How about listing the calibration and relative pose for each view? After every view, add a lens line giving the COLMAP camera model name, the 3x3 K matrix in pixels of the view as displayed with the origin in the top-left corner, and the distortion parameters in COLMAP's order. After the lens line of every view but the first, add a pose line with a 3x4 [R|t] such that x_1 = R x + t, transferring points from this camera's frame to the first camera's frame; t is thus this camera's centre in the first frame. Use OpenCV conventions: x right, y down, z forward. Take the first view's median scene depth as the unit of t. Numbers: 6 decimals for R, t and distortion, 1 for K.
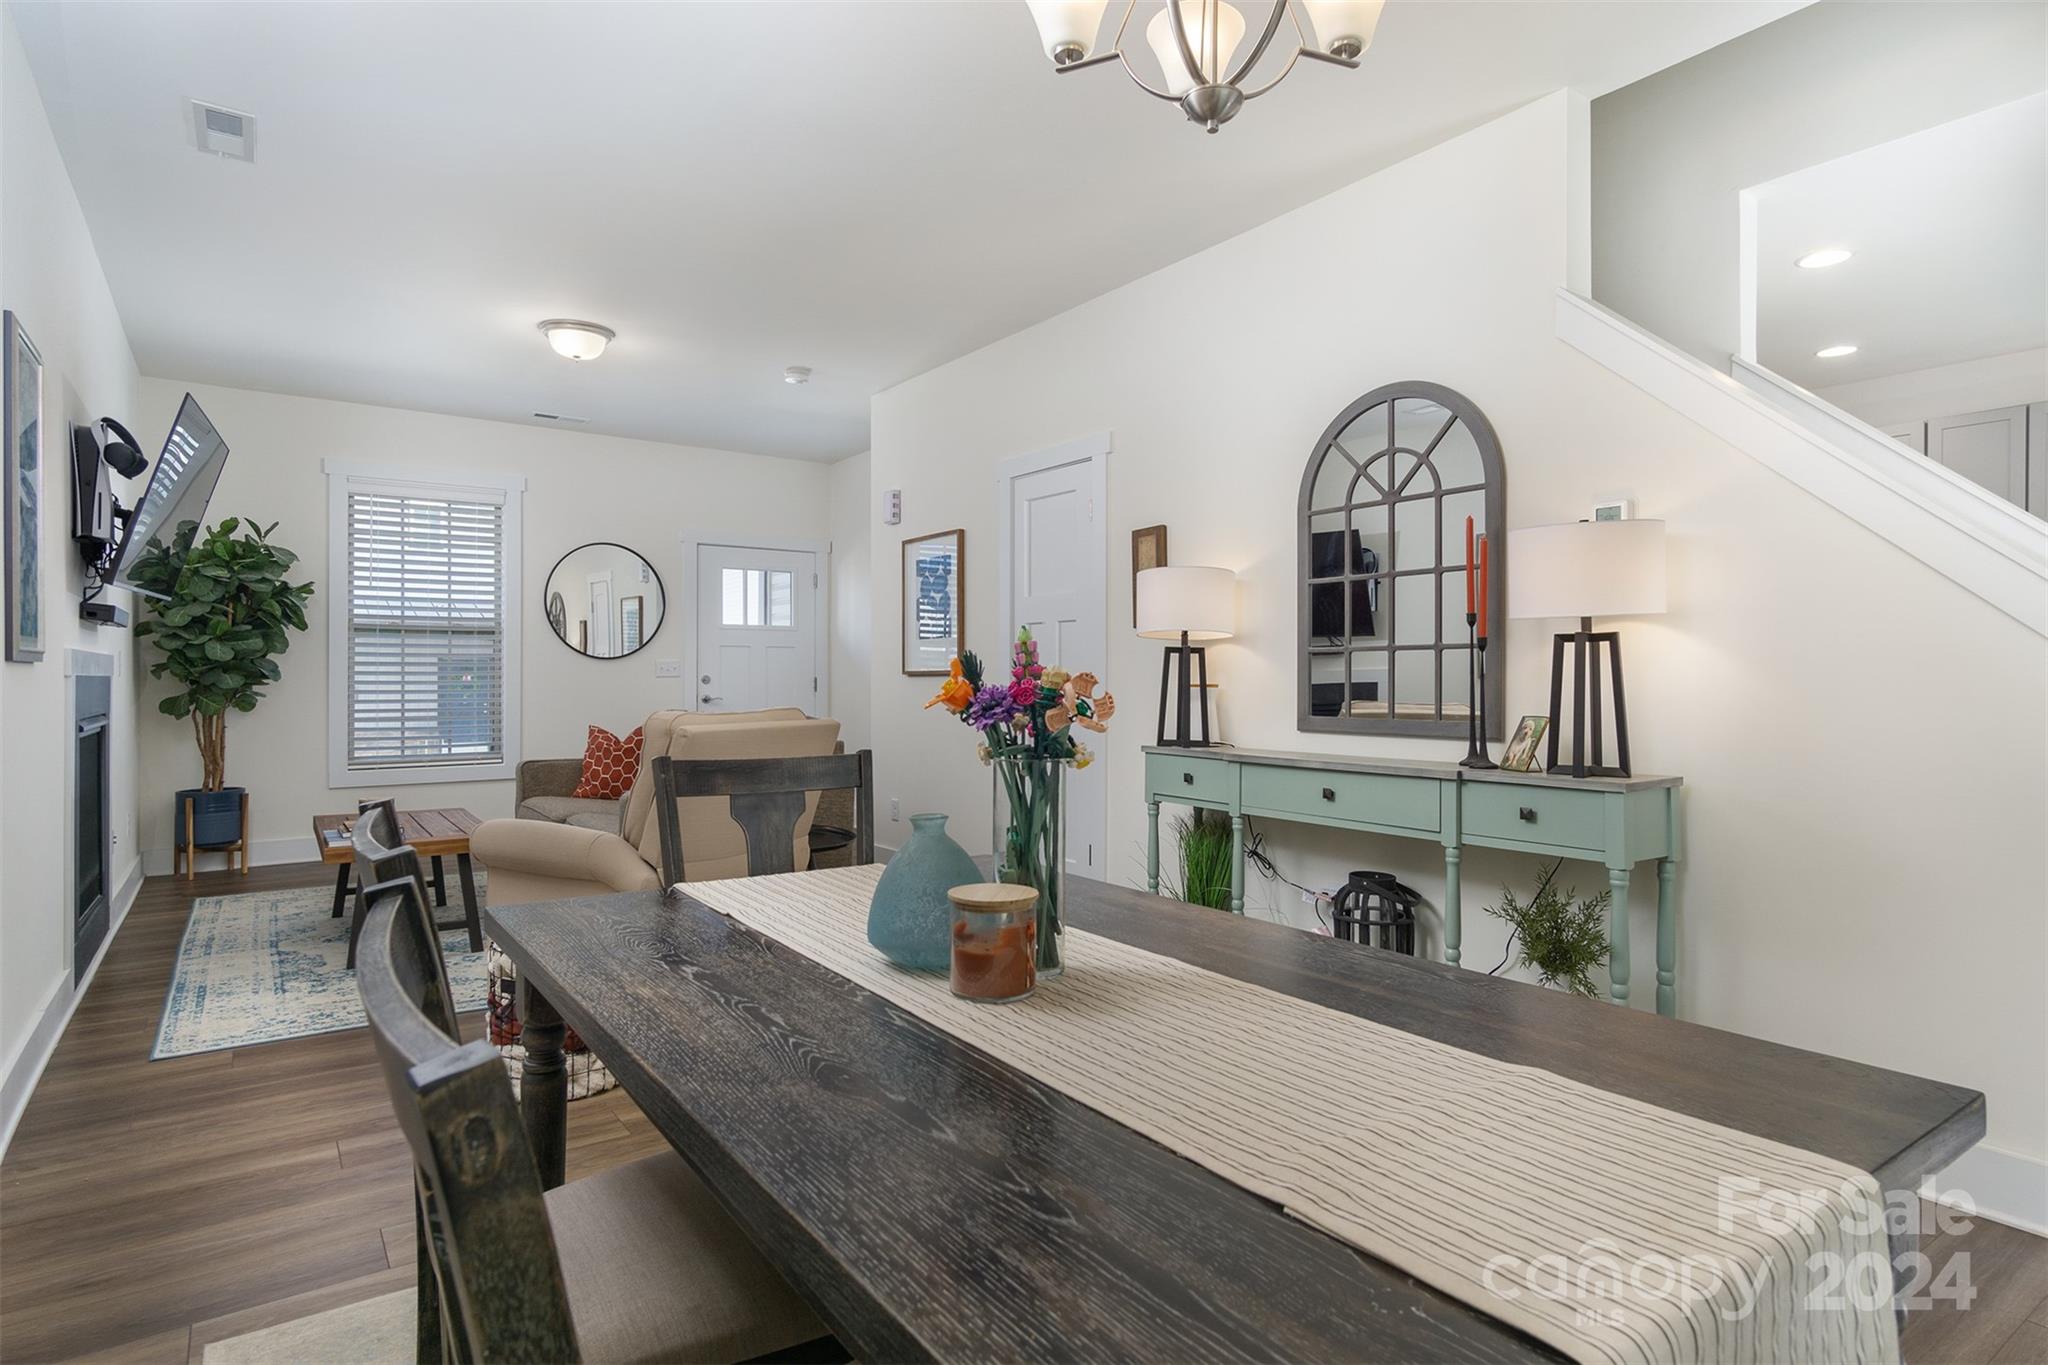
lens RADIAL K [[1092.0, 0, 1016.0], [0, 1092.0, 677.6], [0, 0, 1]] dist [0.005664, 0.001983]
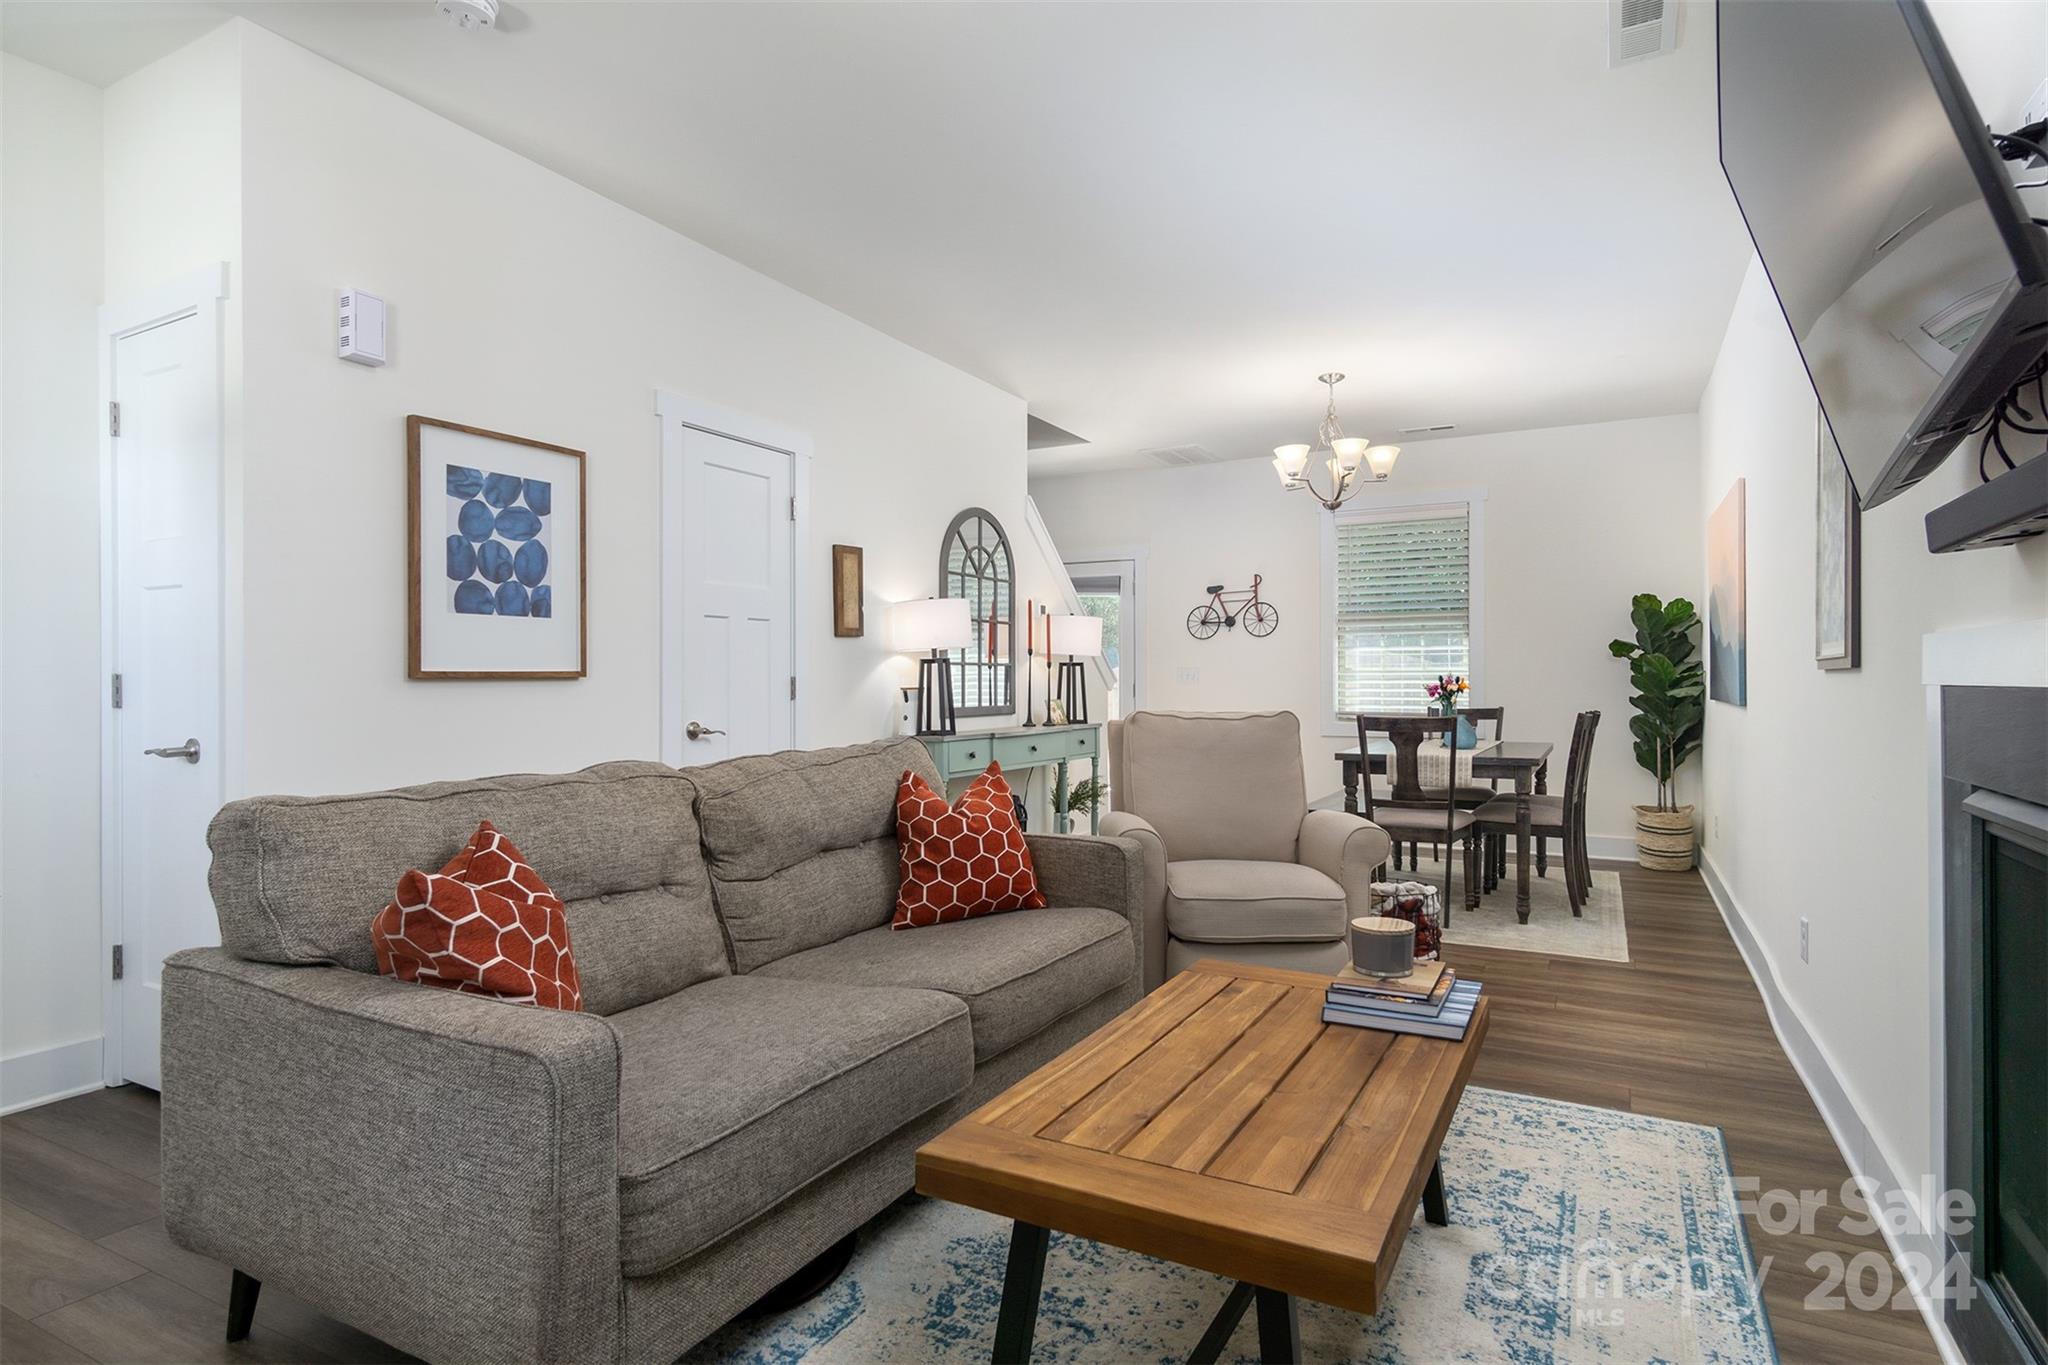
lens RADIAL K [[1092.0, 0, 1003.8], [0, 1092.0, 672.0], [0, 0, 1]] dist [0.005664, 0.001983]
pose [[-0.438086, 0.004638, 0.898921, -0.777818], [-0.001948, 0.999979, -0.006109, -0.003164], [-0.898931, -0.004428, -0.438068, 1.113051]]
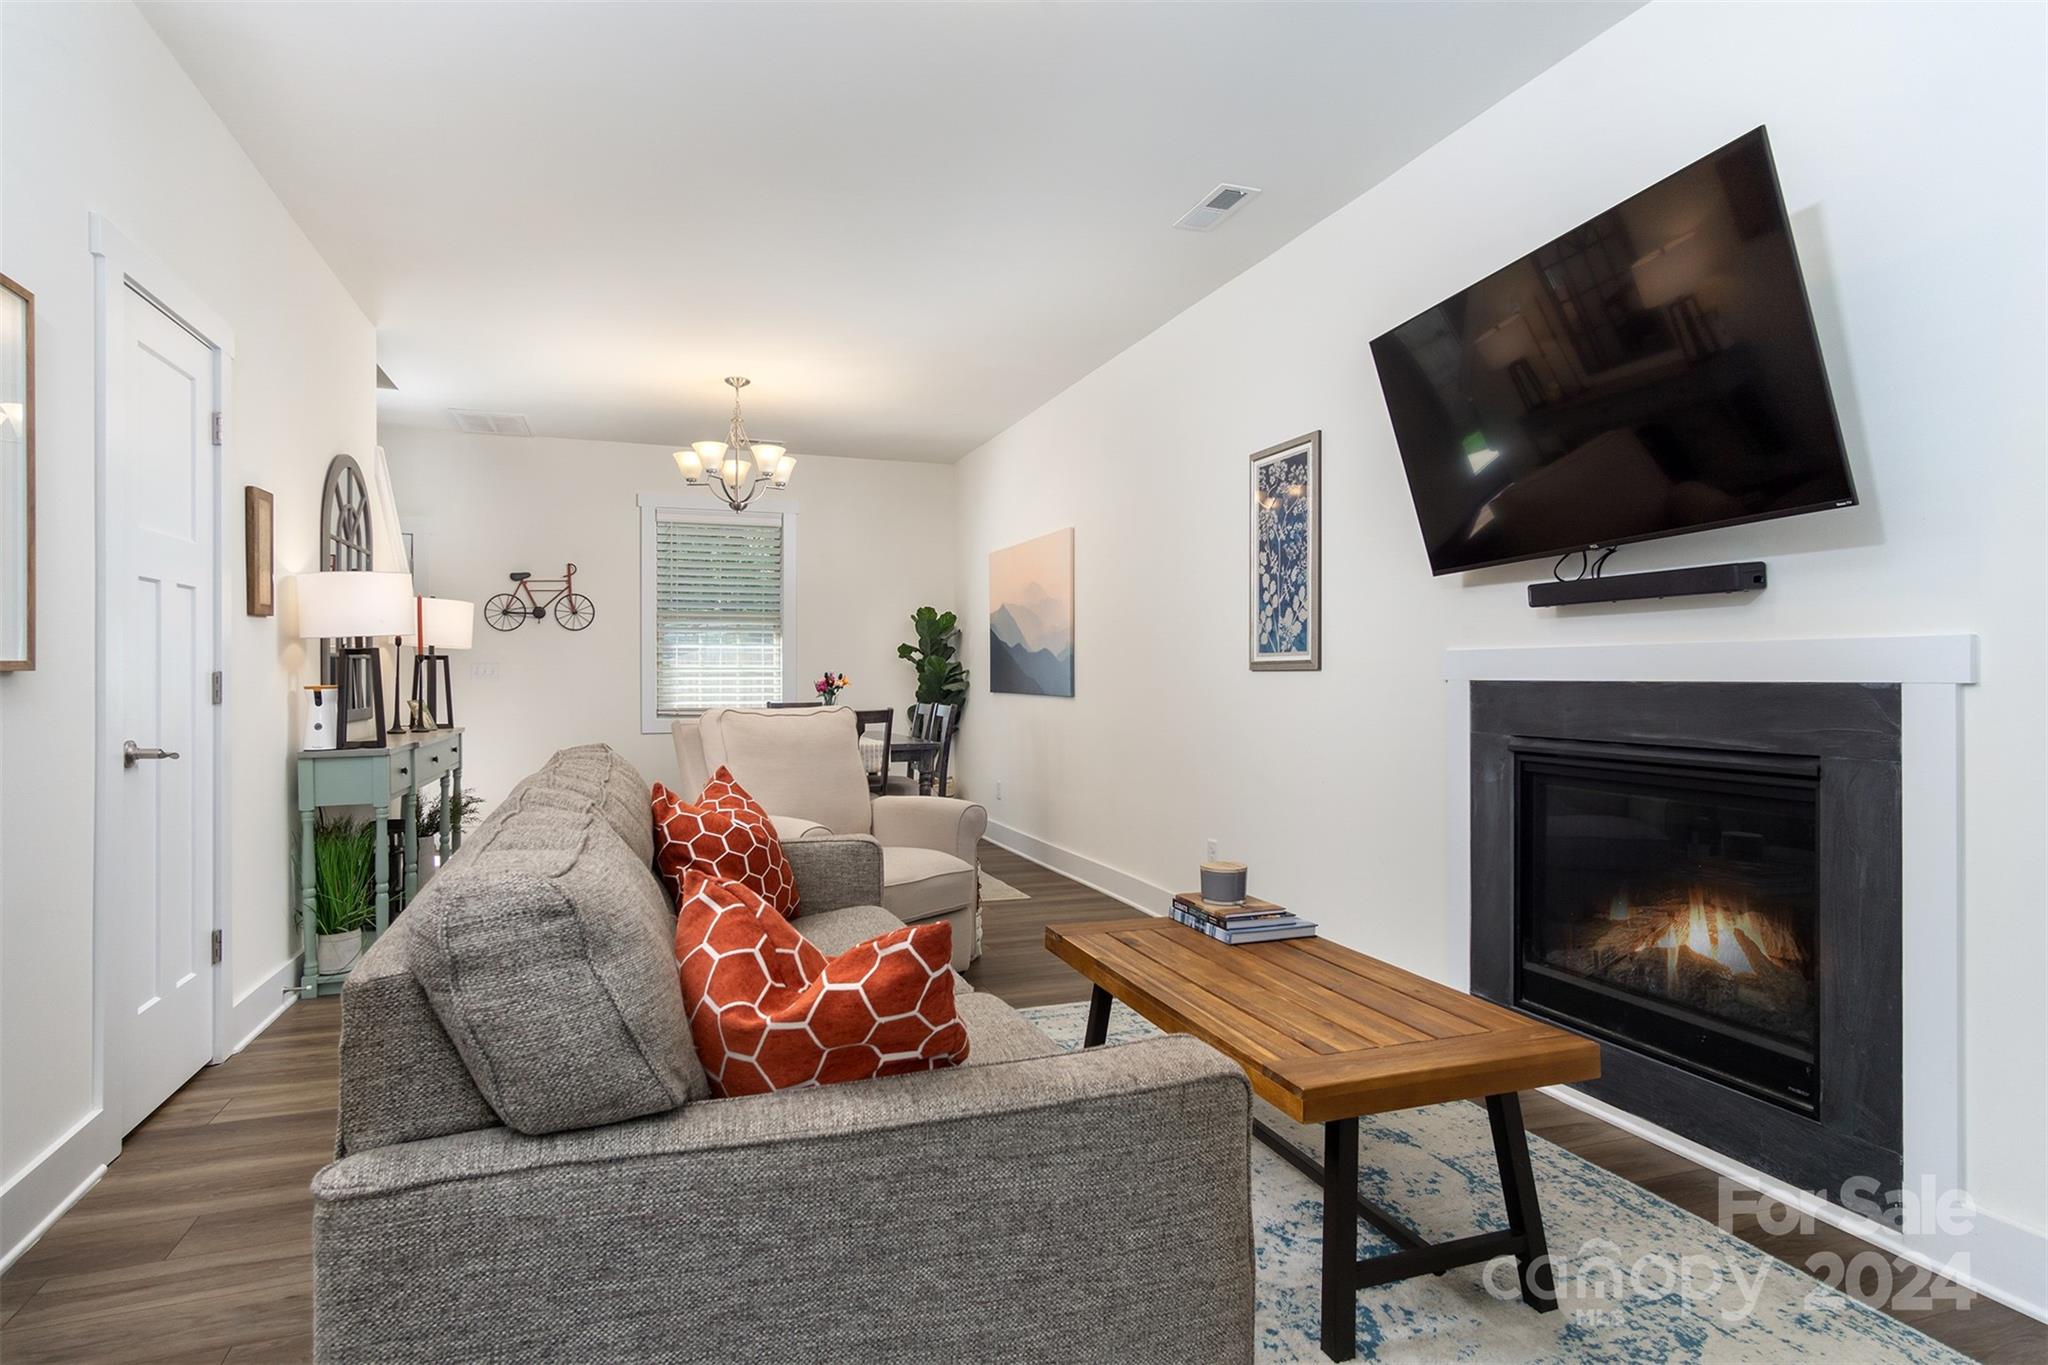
lens RADIAL K [[1092.0, 0, 1019.4], [0, 1092.0, 684.9], [0, 0, 1]] dist [0.005664, 0.001983]
pose [[-0.964342, -0.005896, 0.264594, -0.515317], [-0.004318, 0.999969, 0.006545, -0.002864], [-0.264624, 0.005169, -0.964338, 1.345781]]
